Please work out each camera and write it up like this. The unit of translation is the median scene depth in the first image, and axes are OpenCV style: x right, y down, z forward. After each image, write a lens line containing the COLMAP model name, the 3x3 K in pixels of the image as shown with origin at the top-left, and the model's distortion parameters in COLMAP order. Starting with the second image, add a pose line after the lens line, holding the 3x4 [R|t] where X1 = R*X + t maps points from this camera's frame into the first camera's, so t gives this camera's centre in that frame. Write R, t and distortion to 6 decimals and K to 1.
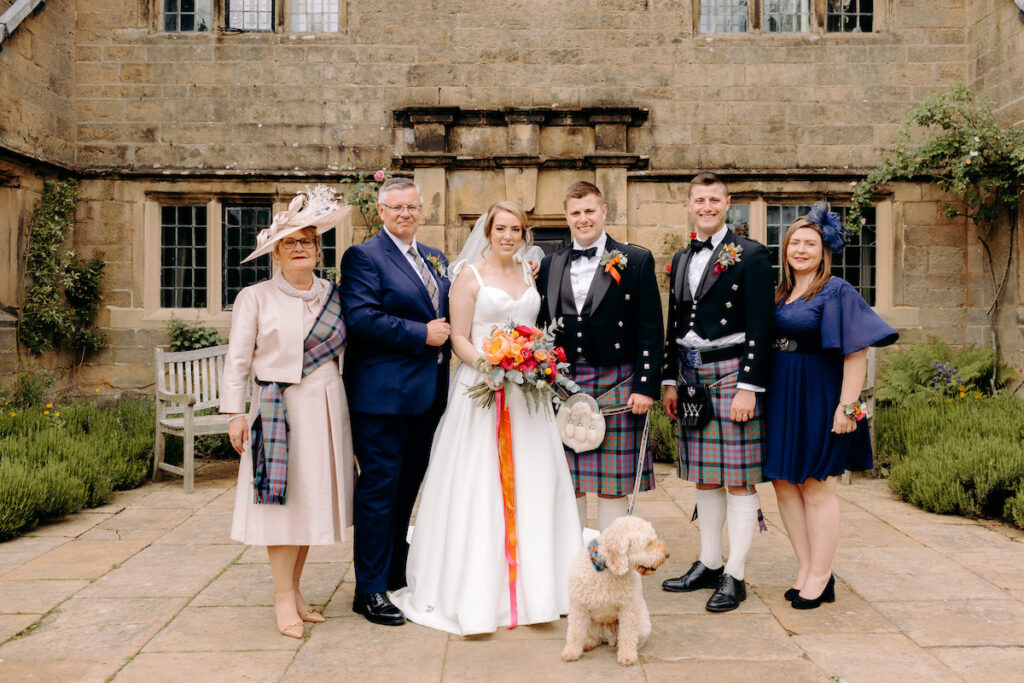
lens RADIAL K [[1015.7, 0, 522.1], [0, 1015.7, 345.4], [0, 0, 1]] dist [0.001507, 0.004190]
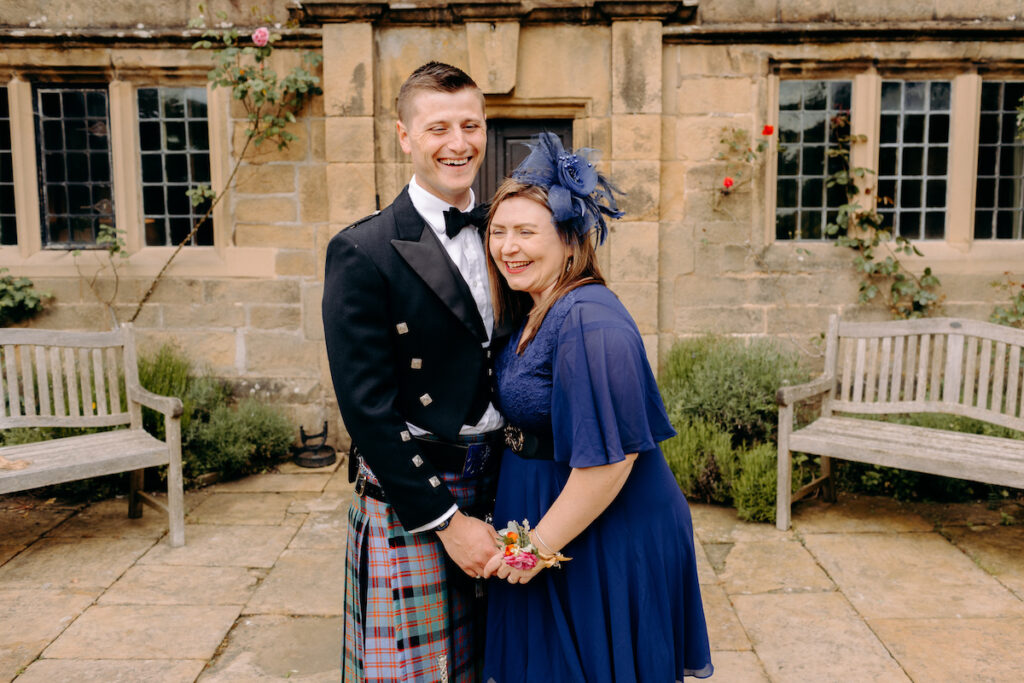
lens RADIAL K [[1013.3, 0, 529.2], [0, 1013.3, 341.1], [0, 0, 1]] dist [-0.001676, 0.005393]
pose [[0.999935, -0.003309, -0.010931, 0.027371], [0.004544, 0.993358, 0.114977, -0.050885], [0.010478, -0.115019, 0.993308, 0.355251]]
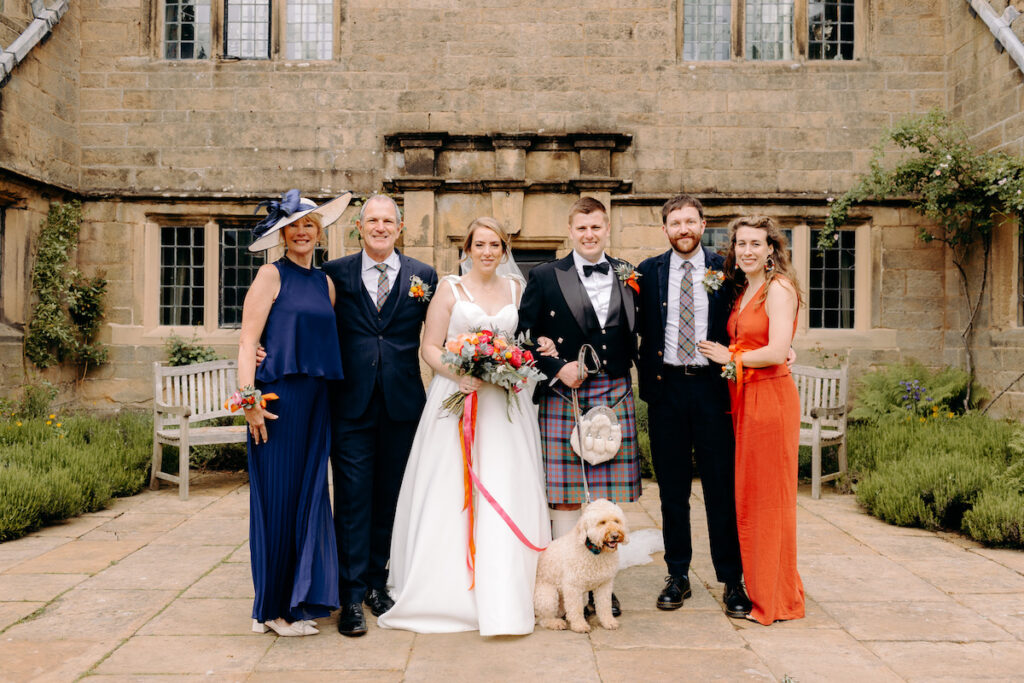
lens RADIAL K [[1010.1, 0, 494.1], [0, 1010.1, 368.7], [0, 0, 1]] dist [-0.009419, 0.027660]
pose [[0.999695, 0.007327, -0.023587, 0.010679], [-0.007305, 0.999973, 0.001024, 0.003857], [0.023593, -0.000851, 0.999721, -0.023654]]
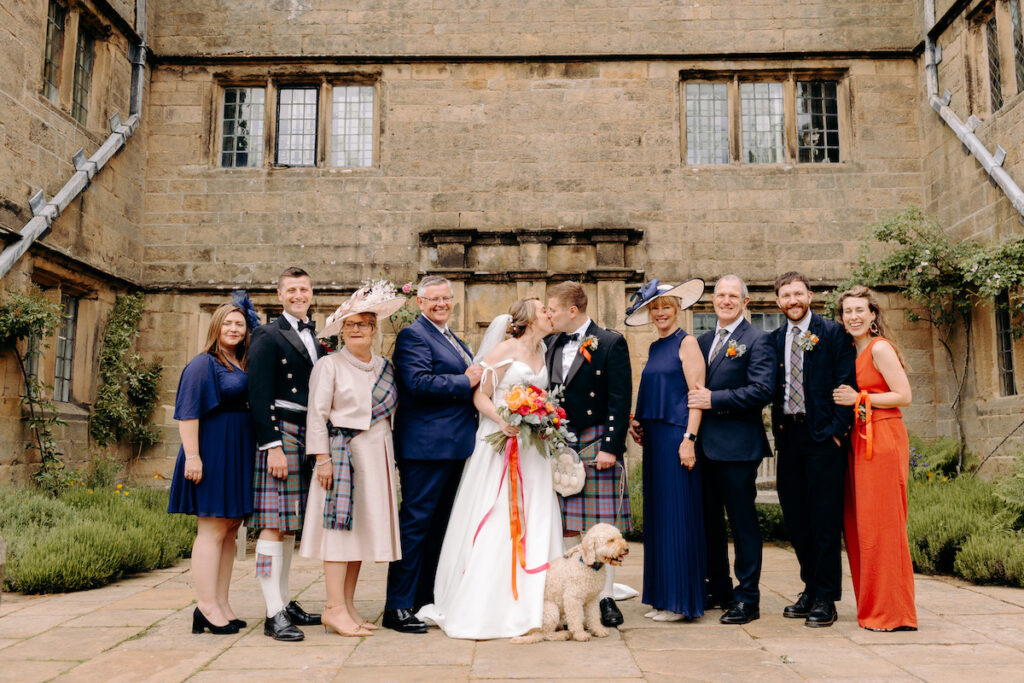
lens RADIAL K [[982.8, 0, 512.0], [0, 982.8, 341.5], [0, 0, 1]] dist [-0.000158, 0.007388]
pose [[0.999794, -0.004942, -0.019673, -0.001361], [0.002519, 0.992606, -0.121359, 0.024468], [0.020128, 0.121284, 0.992414, -0.079312]]
